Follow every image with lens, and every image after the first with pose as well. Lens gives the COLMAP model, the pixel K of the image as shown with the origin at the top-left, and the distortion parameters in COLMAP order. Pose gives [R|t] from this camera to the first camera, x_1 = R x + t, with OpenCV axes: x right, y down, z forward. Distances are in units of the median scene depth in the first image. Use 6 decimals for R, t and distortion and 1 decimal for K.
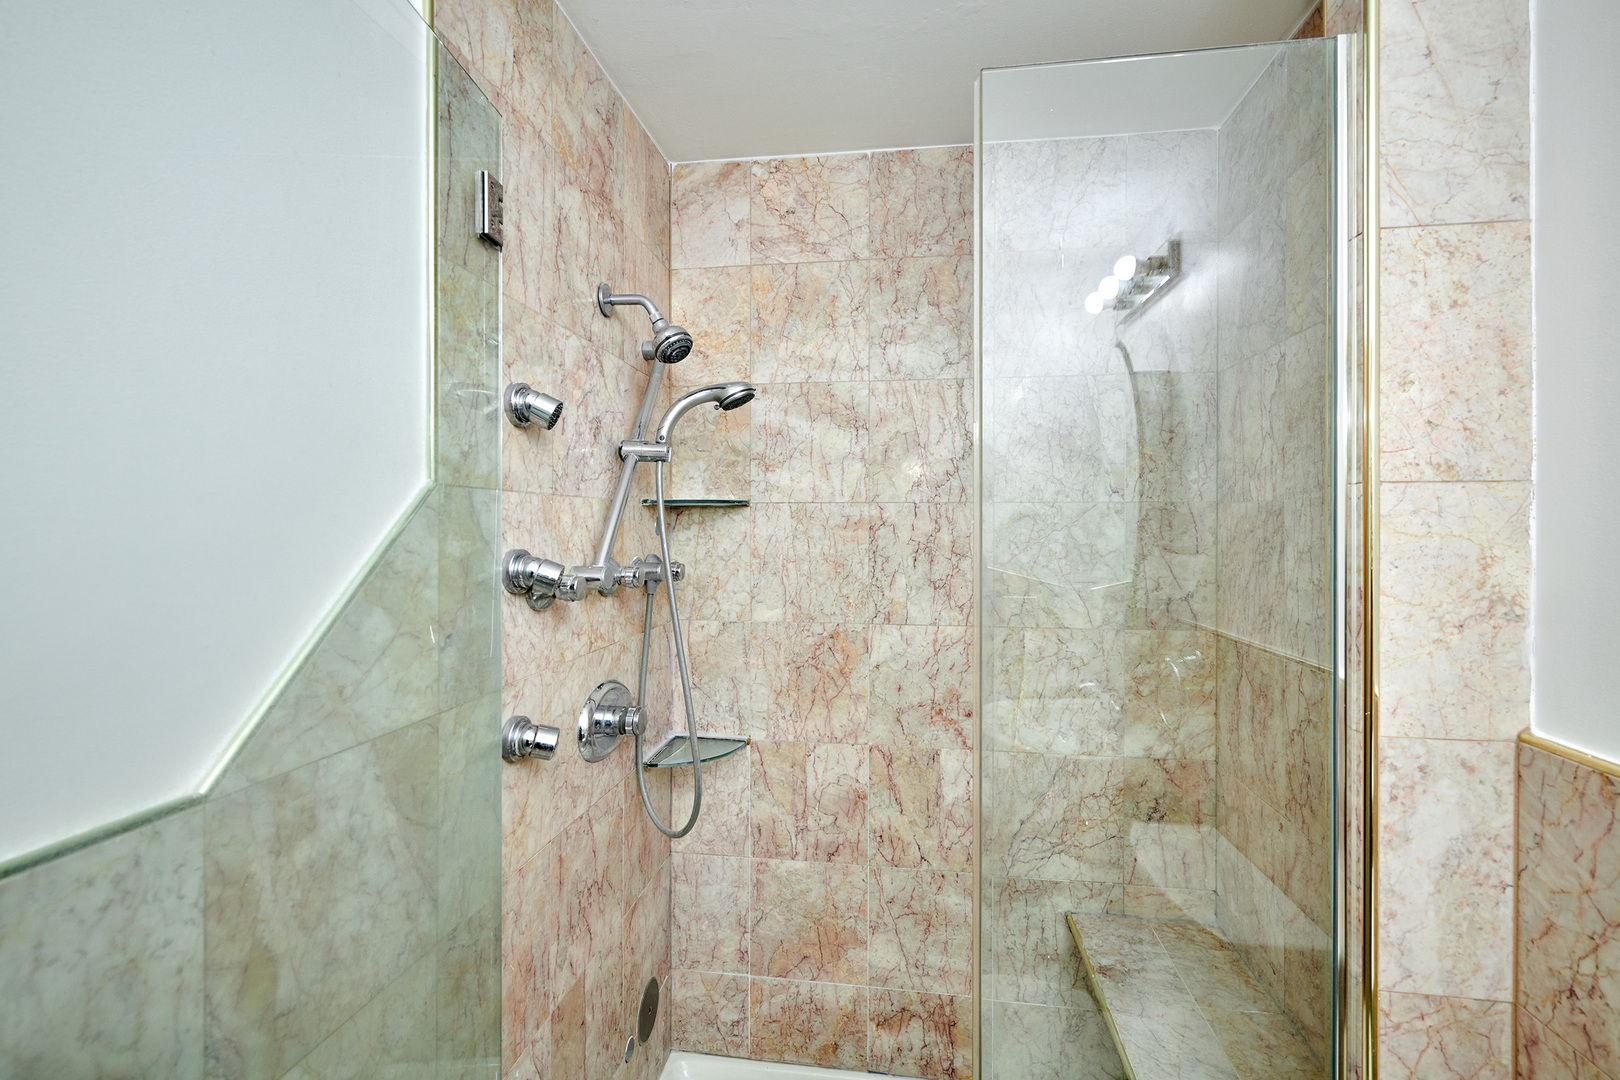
lens RADIAL K [[704.6, 0, 808.4], [0, 704.6, 524.5], [0, 0, 1]] dist [0.001945, -0.000407]
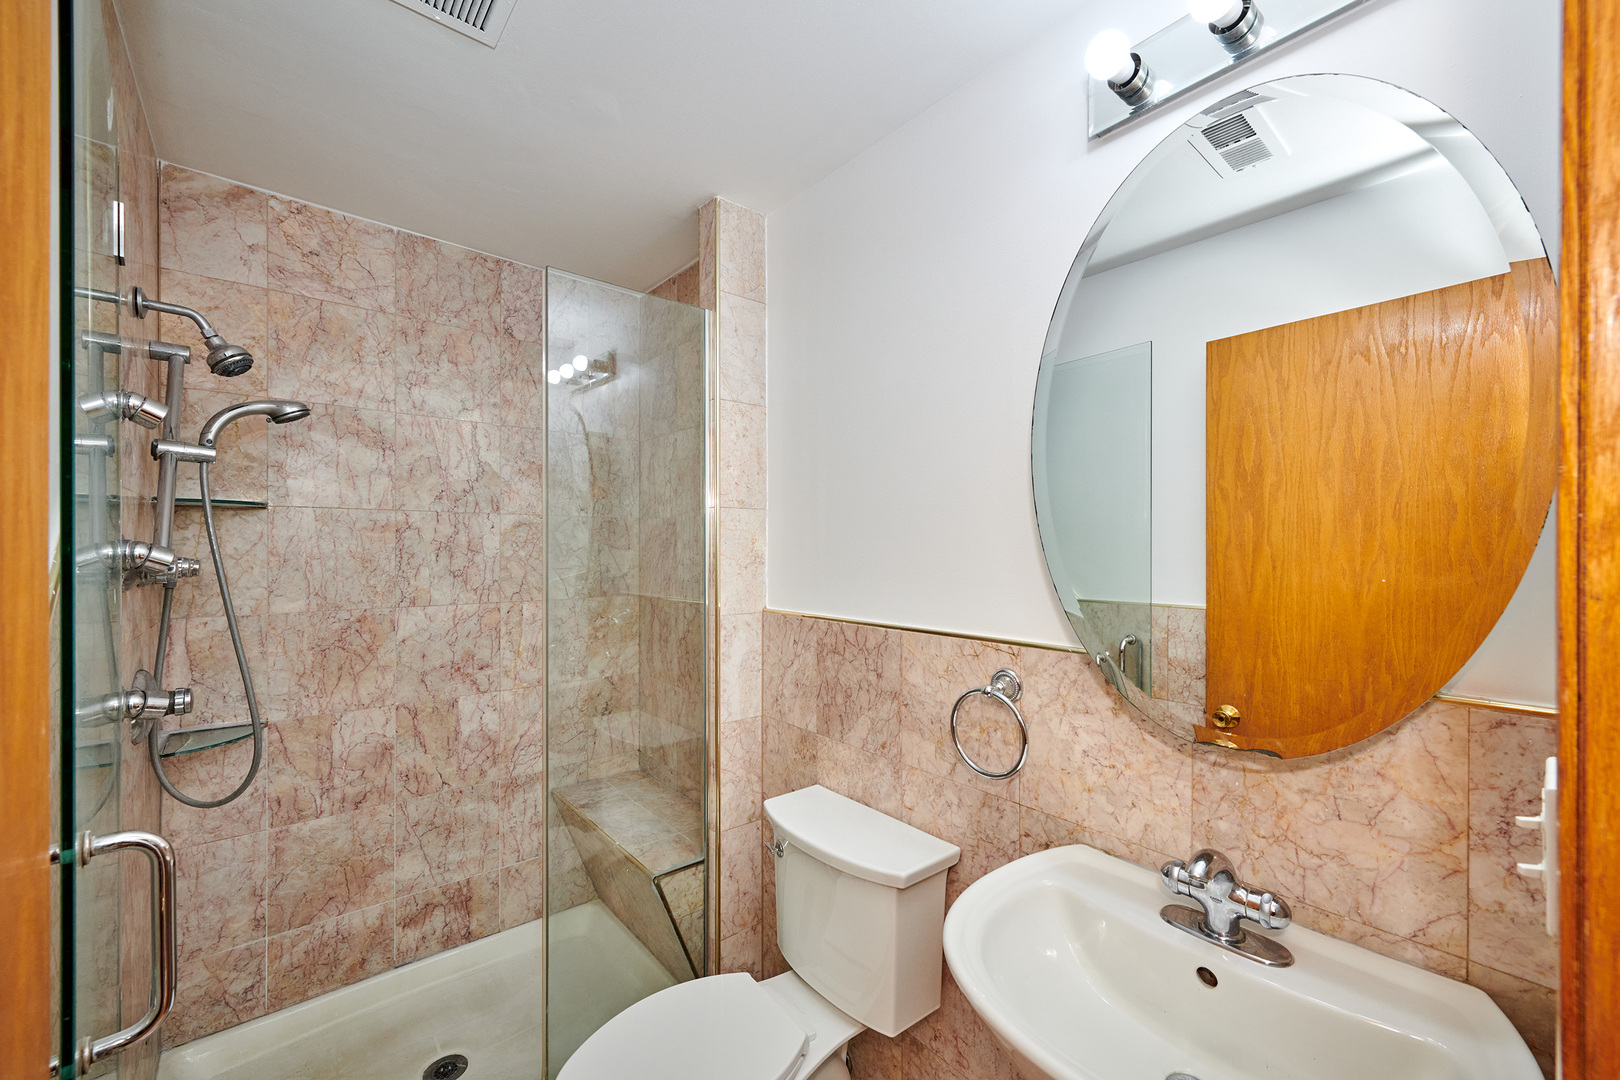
lens RADIAL K [[647.0, 0, 819.2], [0, 647.0, 553.1], [0, 0, 1]] dist [-0.000881, -0.000450]
pose [[0.653356, -0.006425, 0.757023, -0.290301], [0.000575, 0.999968, 0.007991, 0.036327], [-0.757050, -0.004785, 0.653339, -0.313855]]
